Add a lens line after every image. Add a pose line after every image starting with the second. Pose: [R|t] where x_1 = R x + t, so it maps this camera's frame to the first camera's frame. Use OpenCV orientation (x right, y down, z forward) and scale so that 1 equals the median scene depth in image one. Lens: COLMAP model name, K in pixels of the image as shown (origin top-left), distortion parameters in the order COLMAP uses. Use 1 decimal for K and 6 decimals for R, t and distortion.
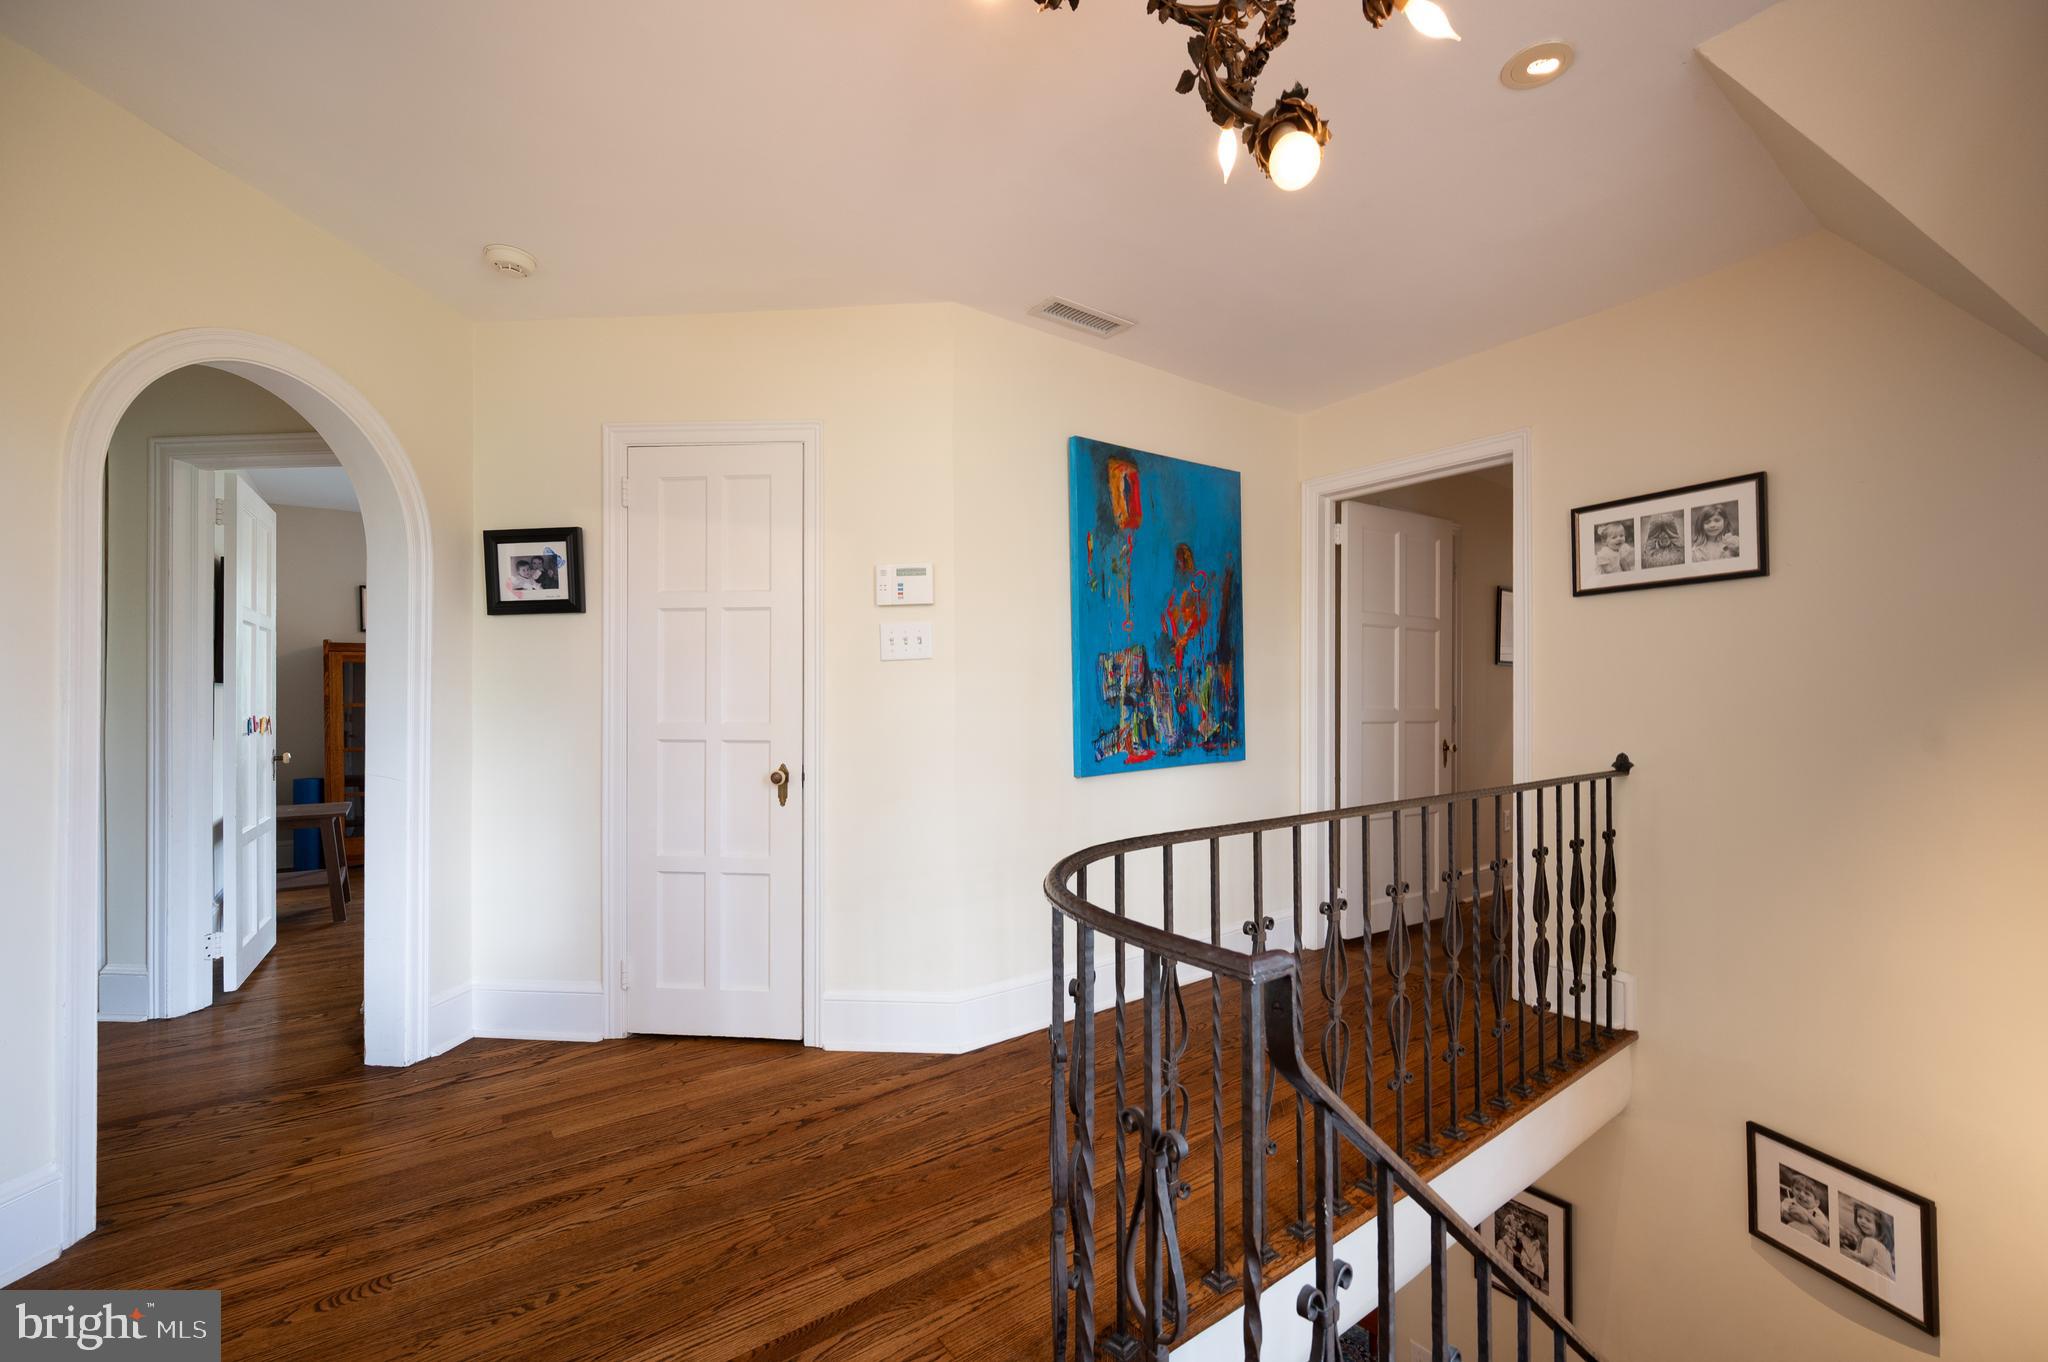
lens RADIAL K [[839.5, 0, 1025.0], [0, 839.5, 705.3], [0, 0, 1]] dist [-0.000060, 0.000055]
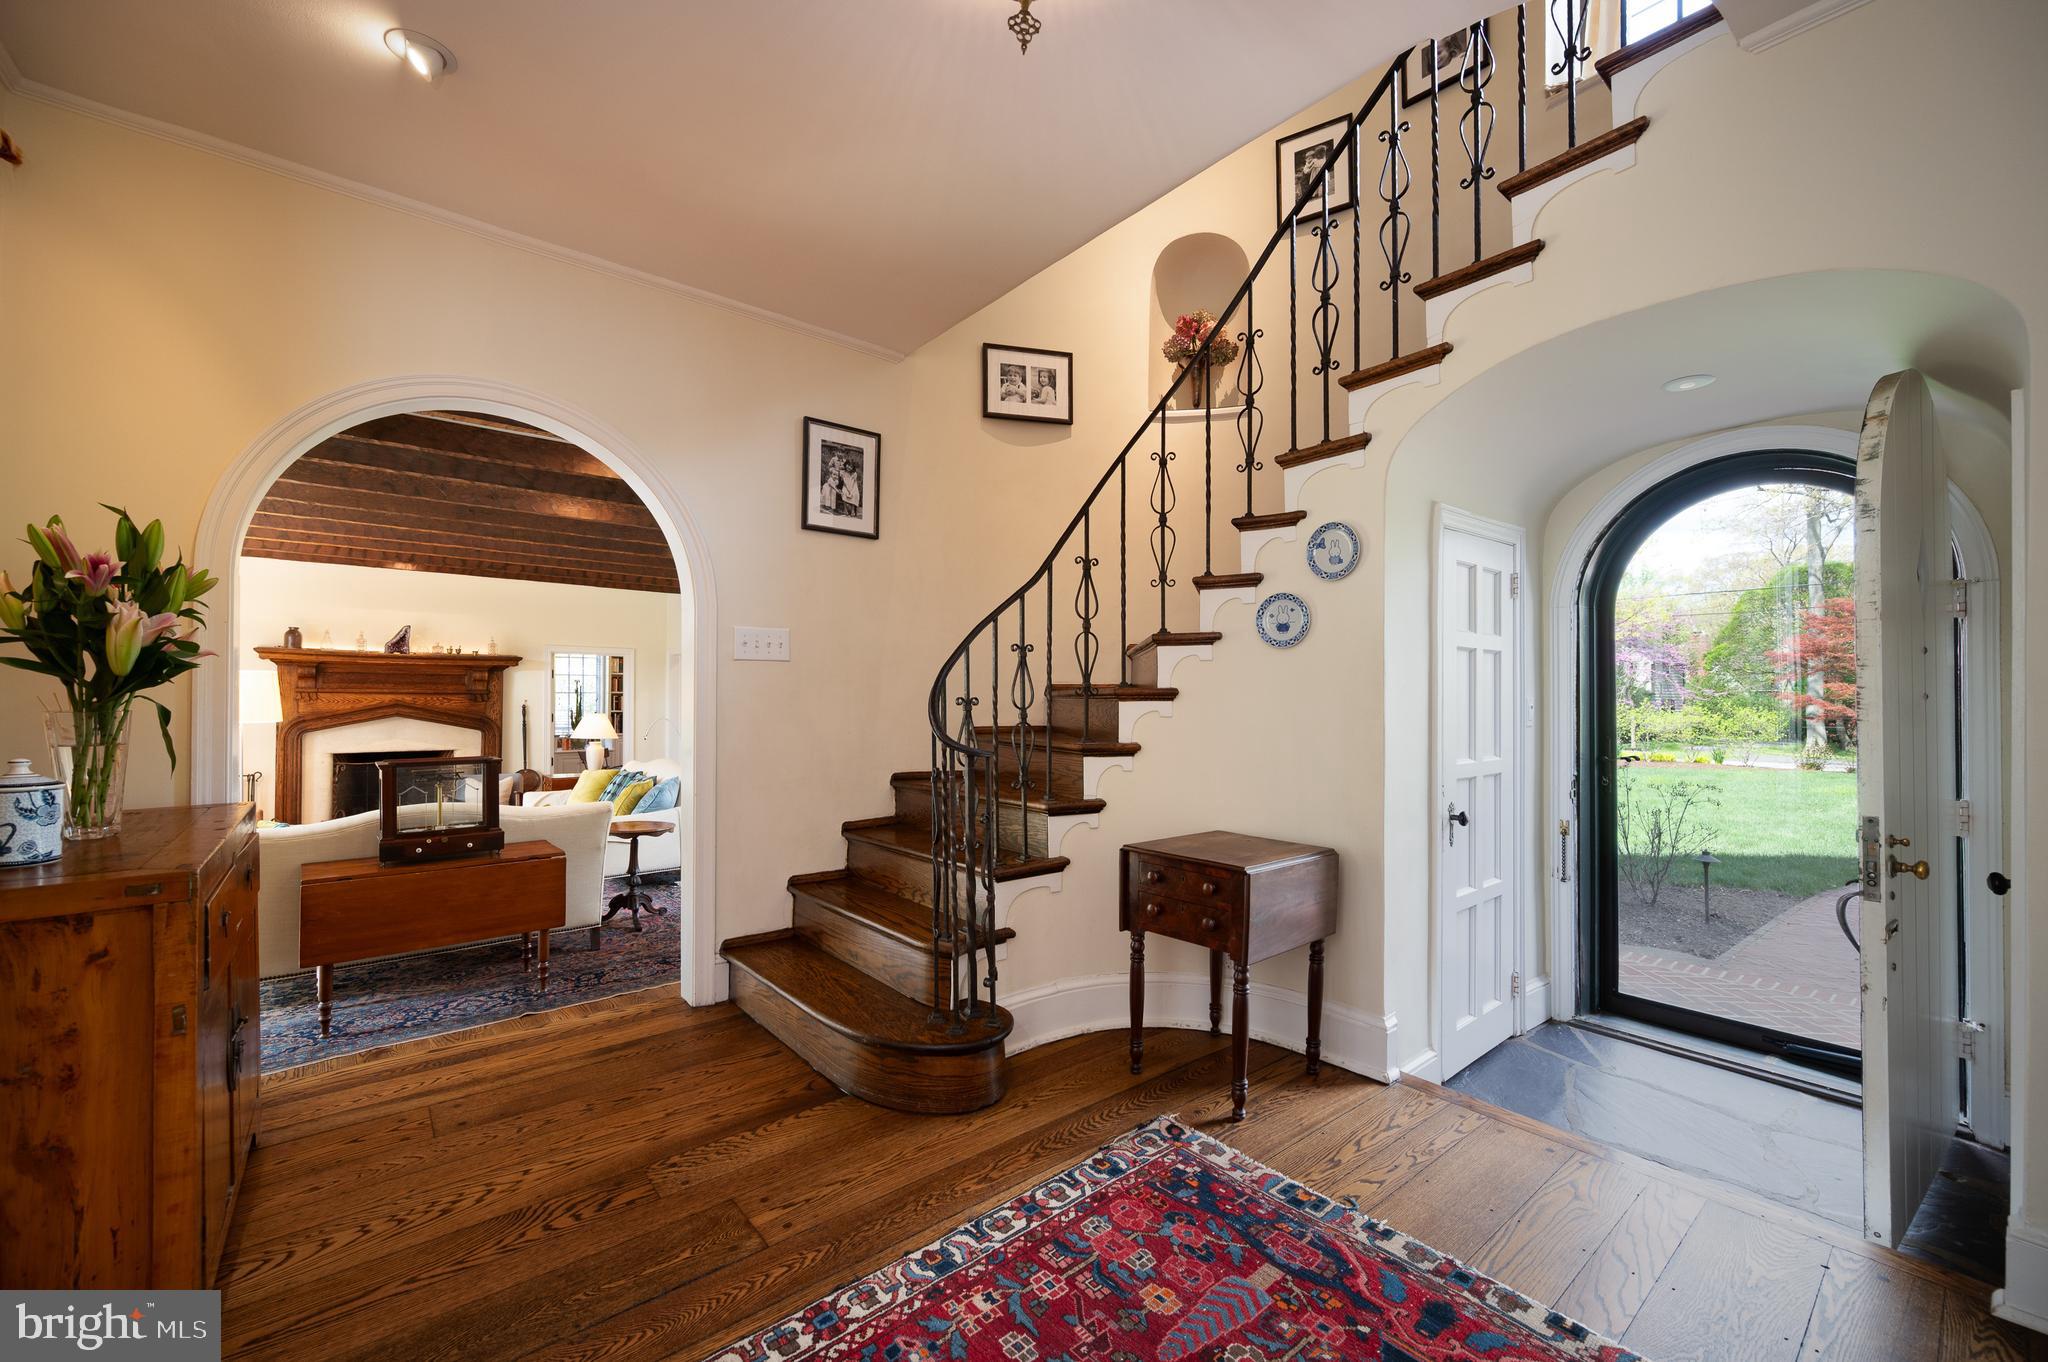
lens RADIAL K [[816.3, 0, 1028.8], [0, 816.3, 693.6], [0, 0, 1]] dist [-0.000034, -0.000049]
pose [[-0.045630, 0.007645, 0.998929, -0.635703], [-0.002870, 0.999966, -0.007784, 1.200821], [-0.998954, -0.003222, -0.045606, 1.037895]]
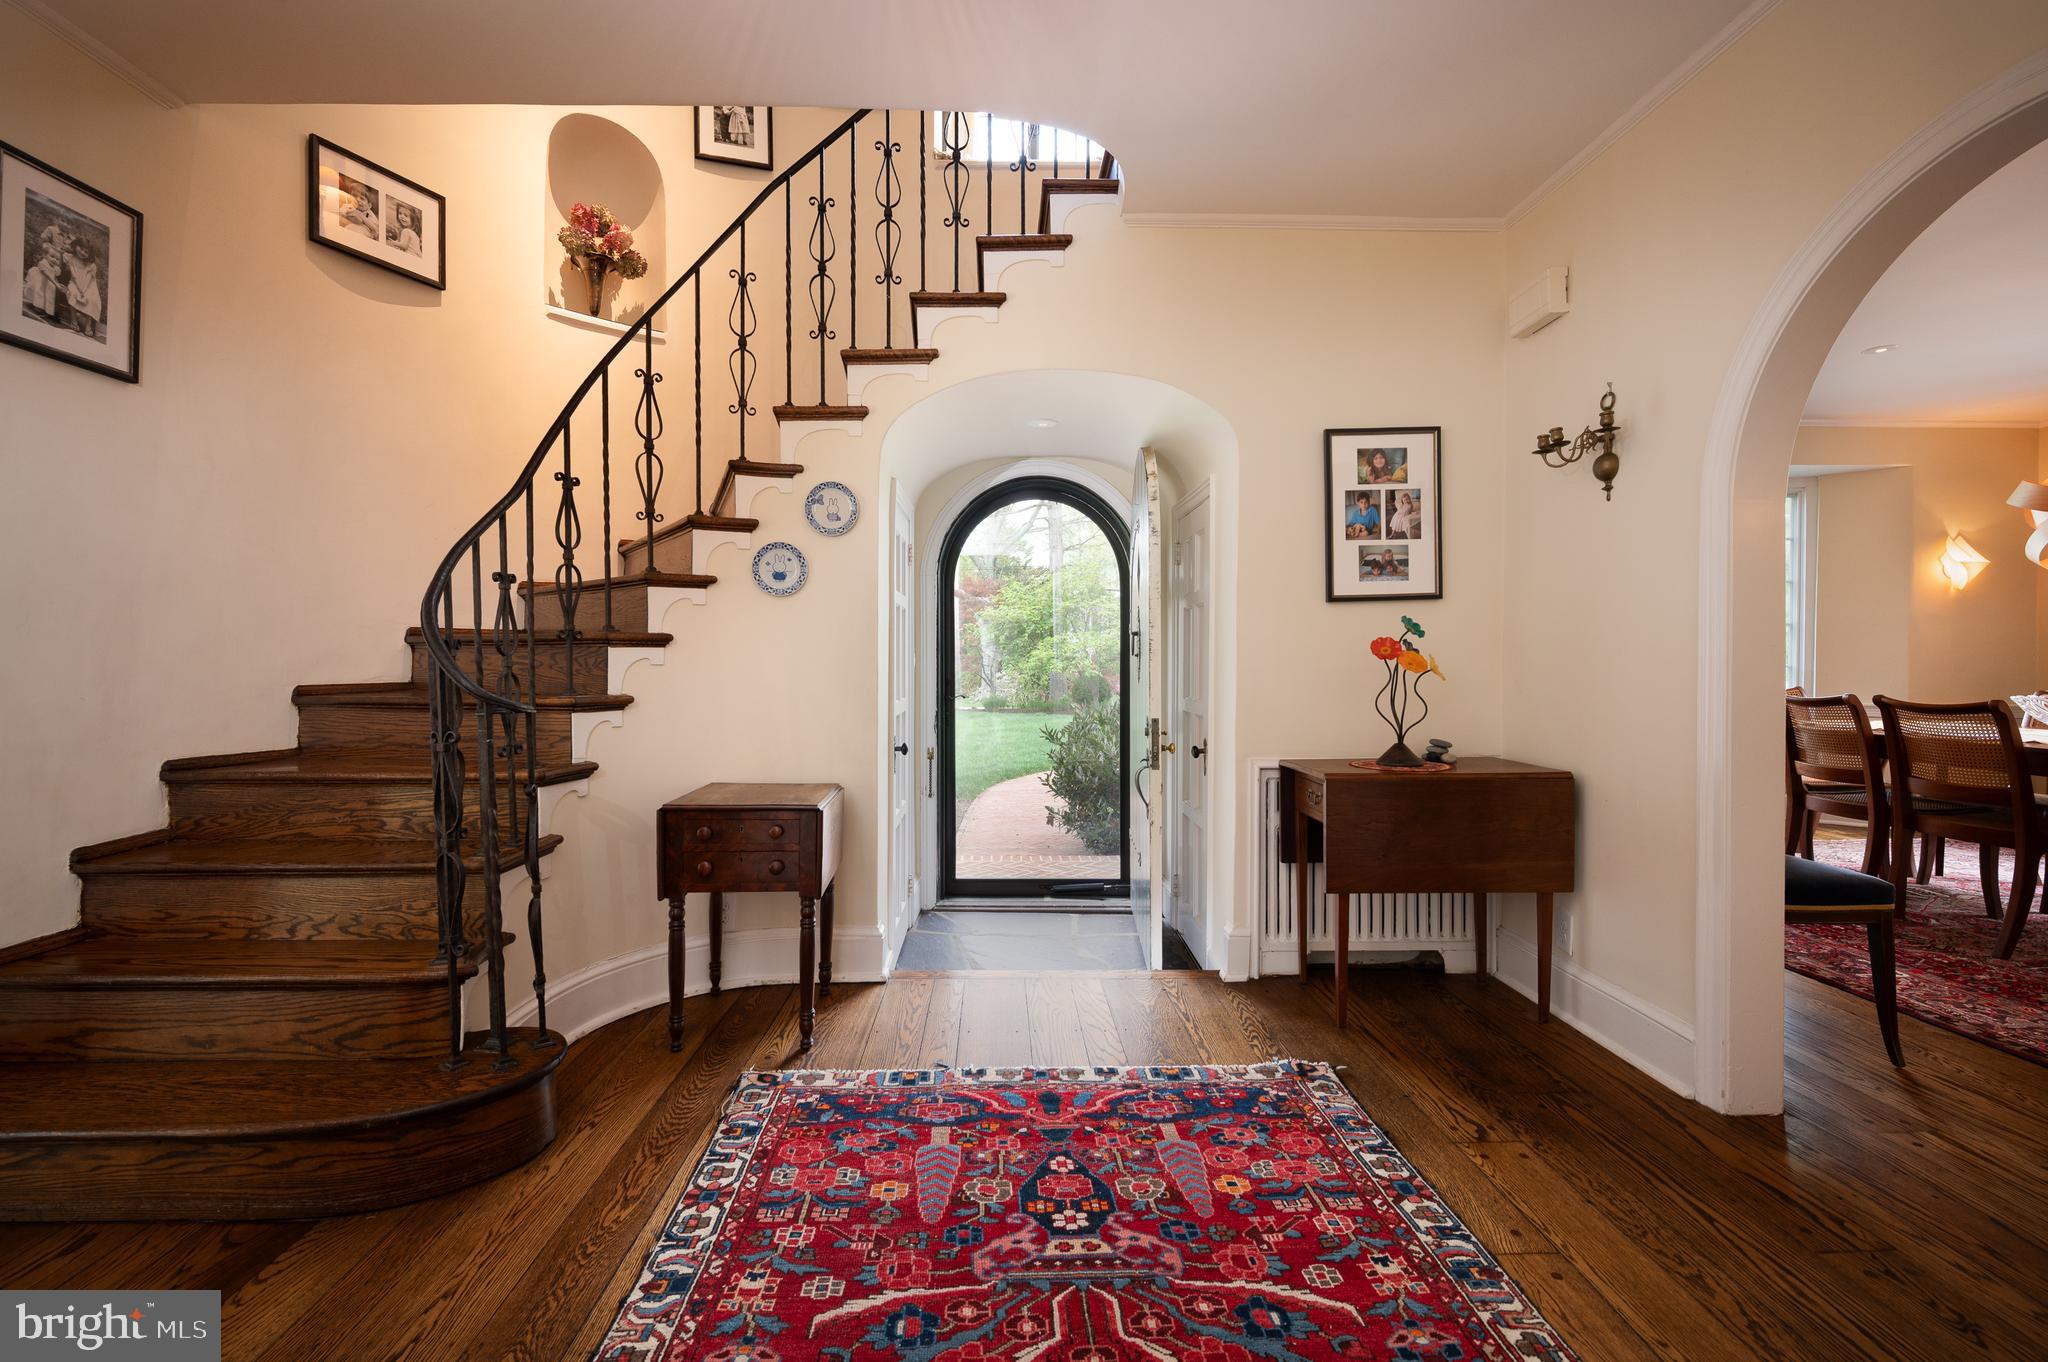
lens RADIAL K [[876.5, 0, 1015.3], [0, 876.5, 664.1], [0, 0, 1]] dist [-0.000545, 0.000069]
pose [[-0.809243, -0.002343, 0.587469, -0.521023], [-0.000057, 0.999992, 0.003911, 1.219178], [-0.587474, 0.003132, -0.809237, 1.446725]]
